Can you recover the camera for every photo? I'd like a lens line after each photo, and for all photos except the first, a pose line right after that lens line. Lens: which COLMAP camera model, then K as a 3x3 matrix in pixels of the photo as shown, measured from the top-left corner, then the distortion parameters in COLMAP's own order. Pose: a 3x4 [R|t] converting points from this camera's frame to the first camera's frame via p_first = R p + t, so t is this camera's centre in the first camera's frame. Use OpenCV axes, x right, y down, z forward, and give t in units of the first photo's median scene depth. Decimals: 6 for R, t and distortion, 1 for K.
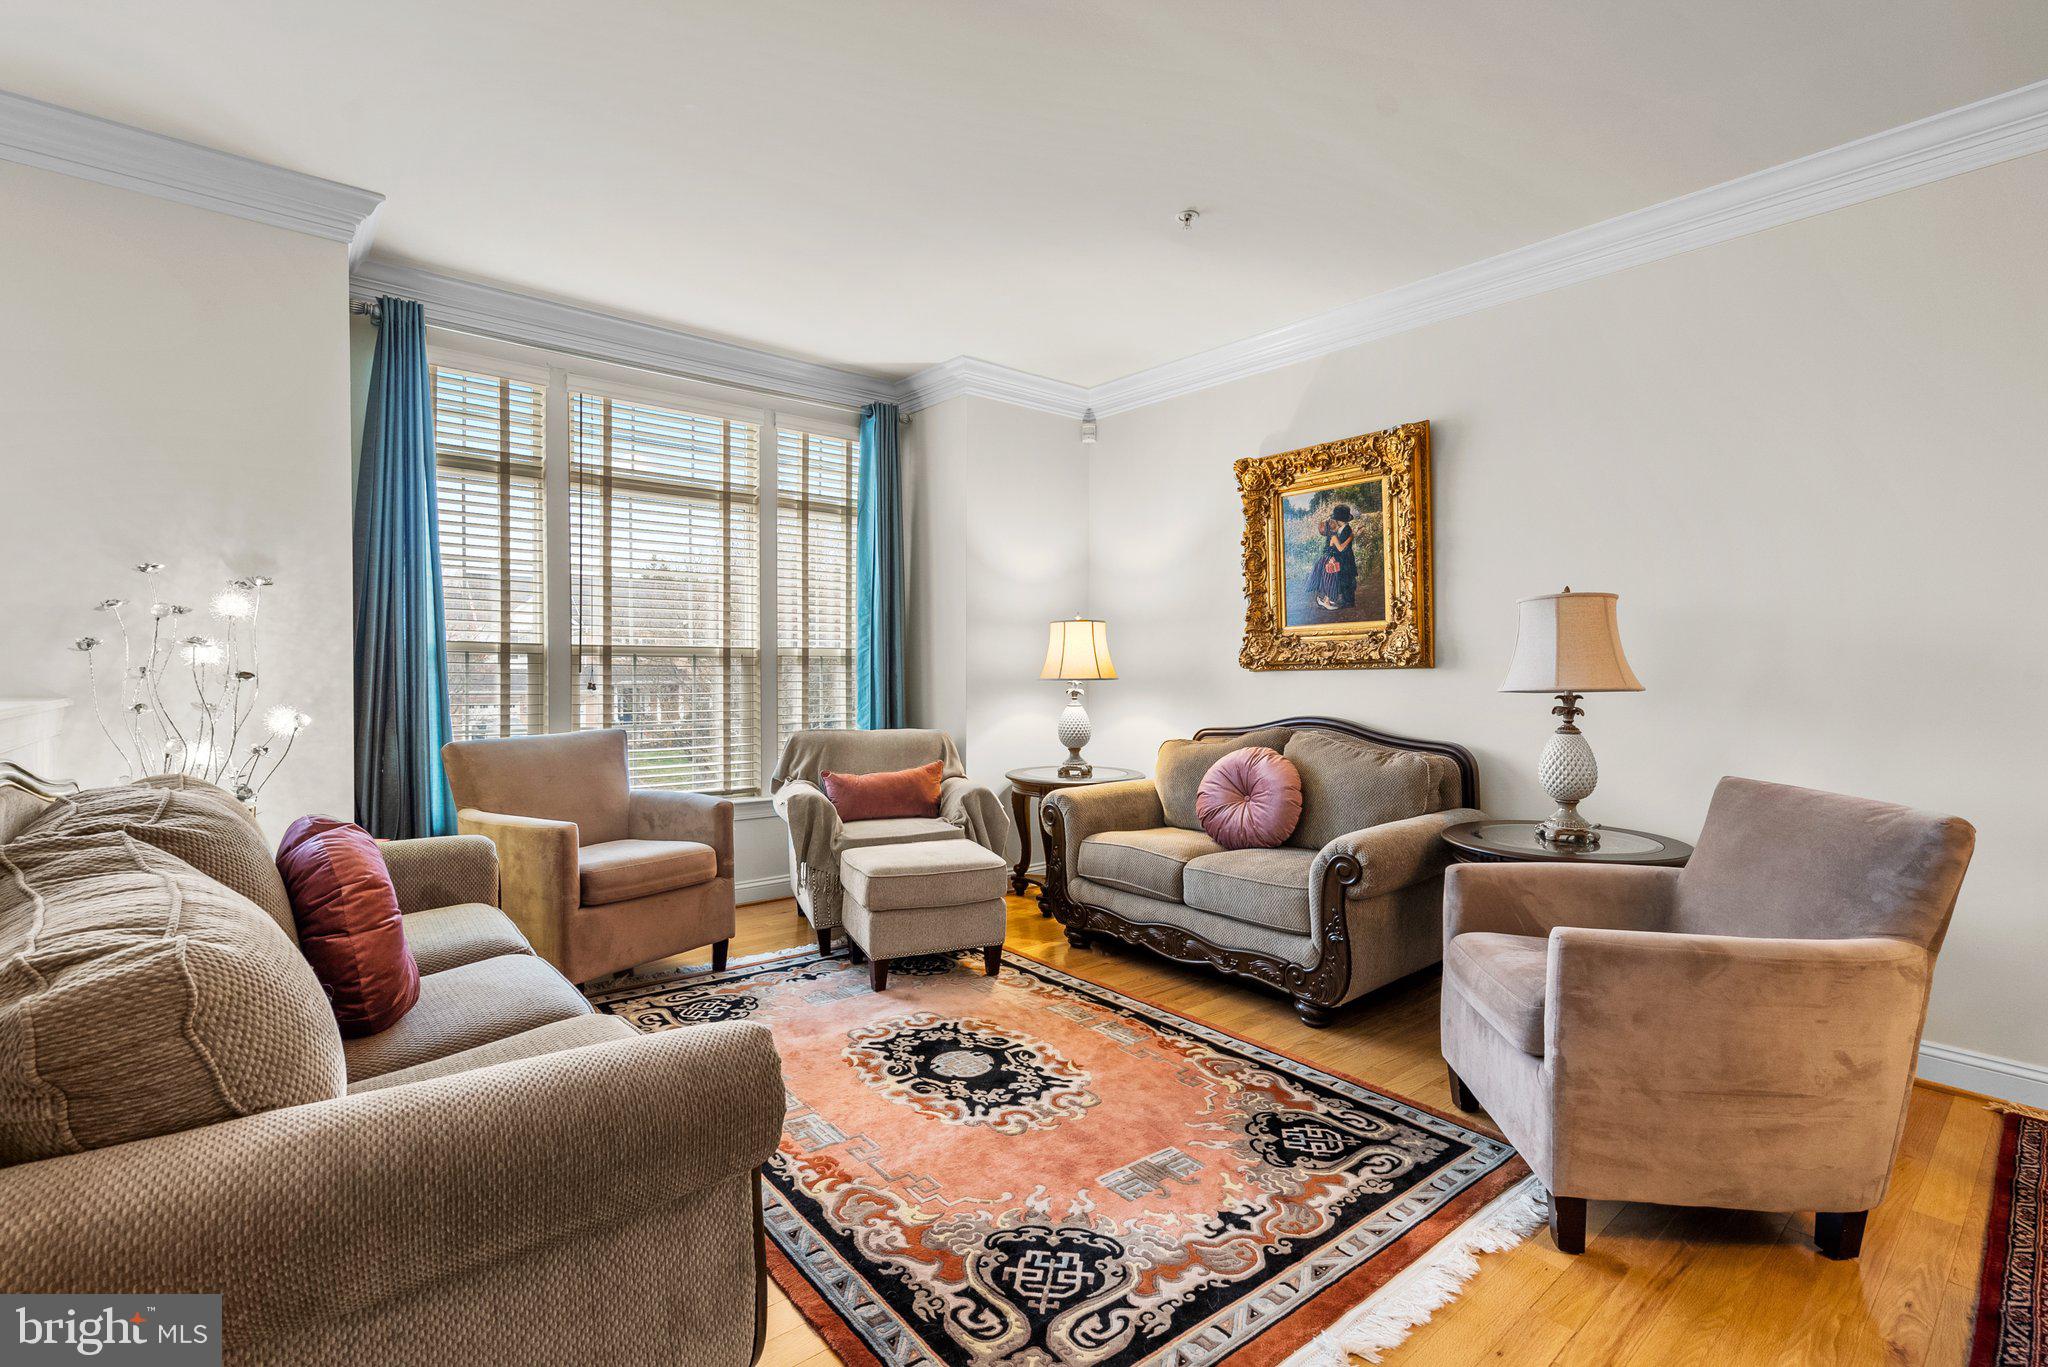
lens RADIAL K [[938.6, 0, 1026.5], [0, 938.6, 678.4], [0, 0, 1]] dist [-0.007775, 0.000491]
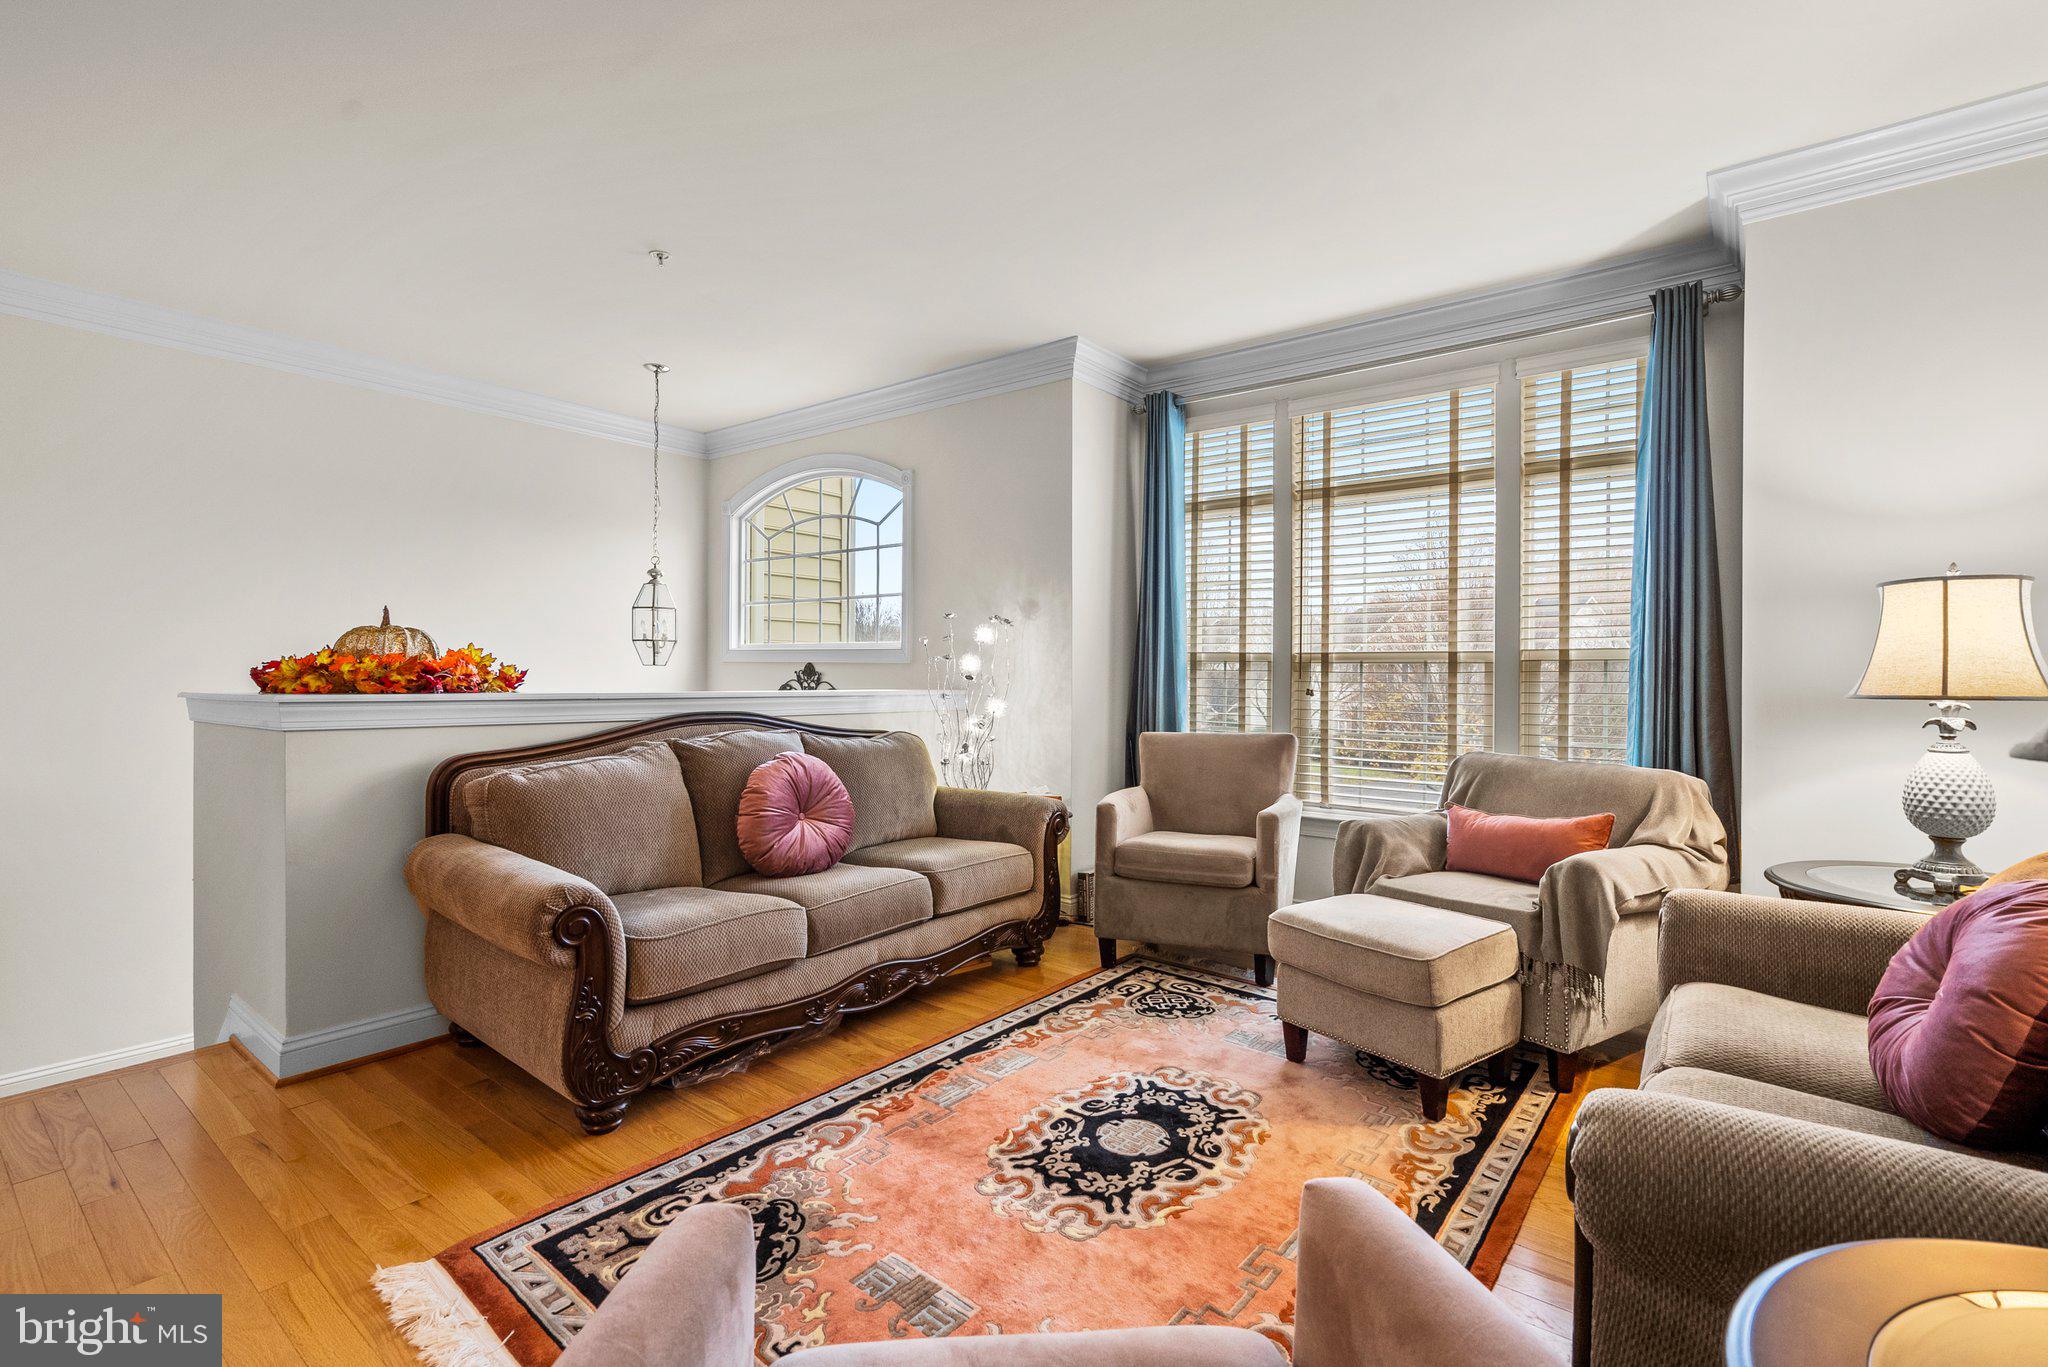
lens RADIAL K [[938.6, 0, 1036.6], [0, 938.6, 676.8], [0, 0, 1]] dist [-0.007775, 0.000491]
pose [[0.201906, 0.001652, -0.979404, 0.714768], [-0.015208, 0.999883, -0.001448, -0.004121], [0.979287, 0.015187, 0.201907, 0.705222]]
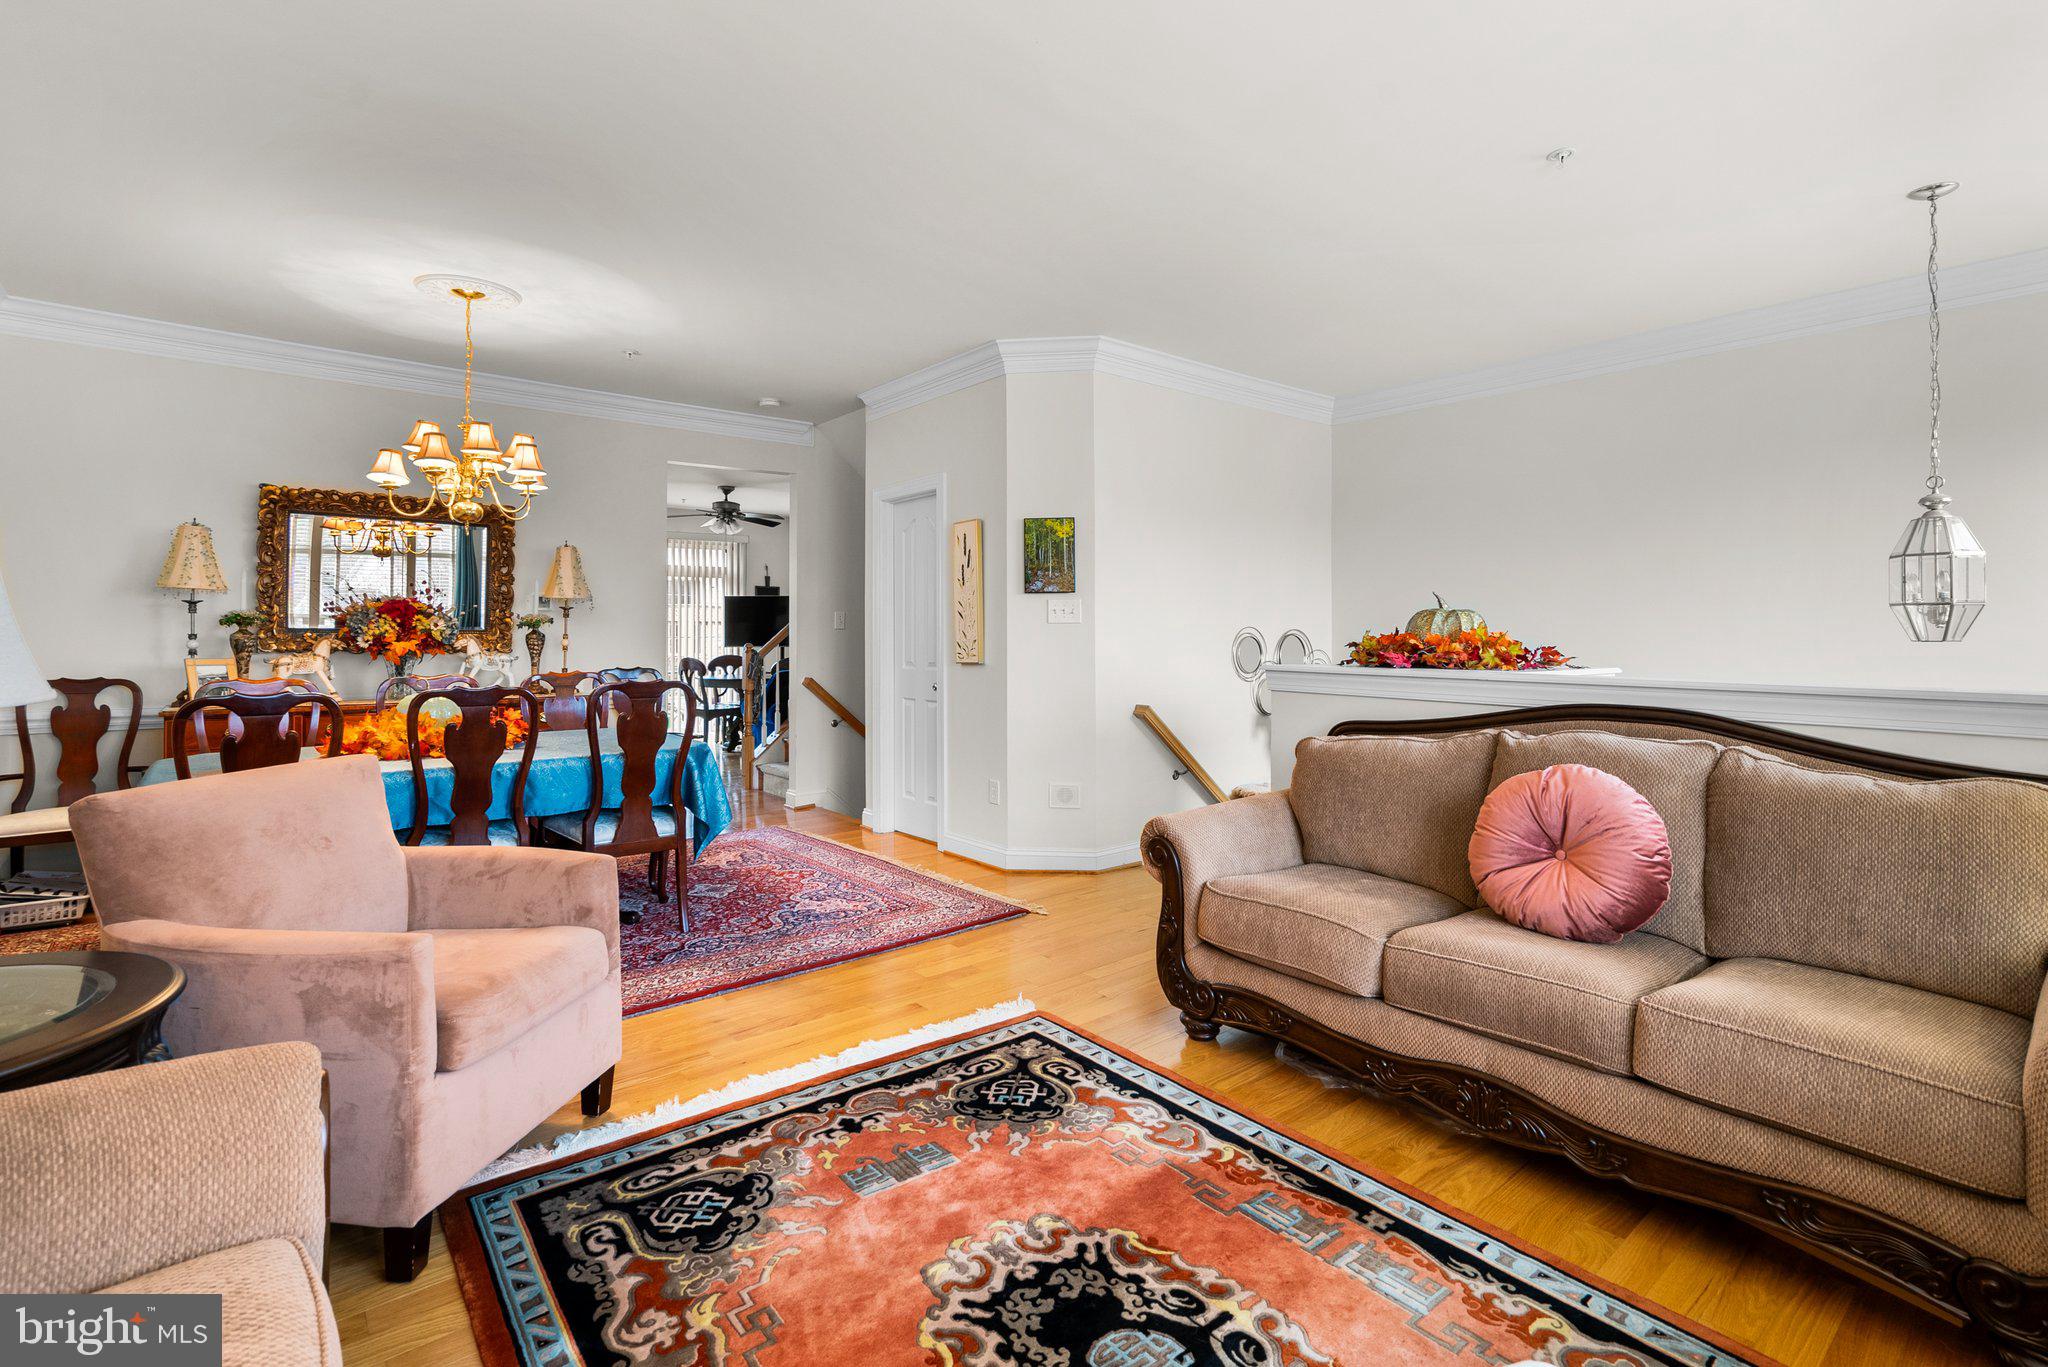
lens RADIAL K [[938.6, 0, 1017.3], [0, 938.6, 628.9], [0, 0, 1]] dist [-0.007775, 0.000491]
pose [[-0.999773, -0.005114, 0.020667, -0.004076], [-0.004963, 0.999961, 0.007330, -0.032896], [-0.020703, 0.007226, -0.999760, 1.489734]]
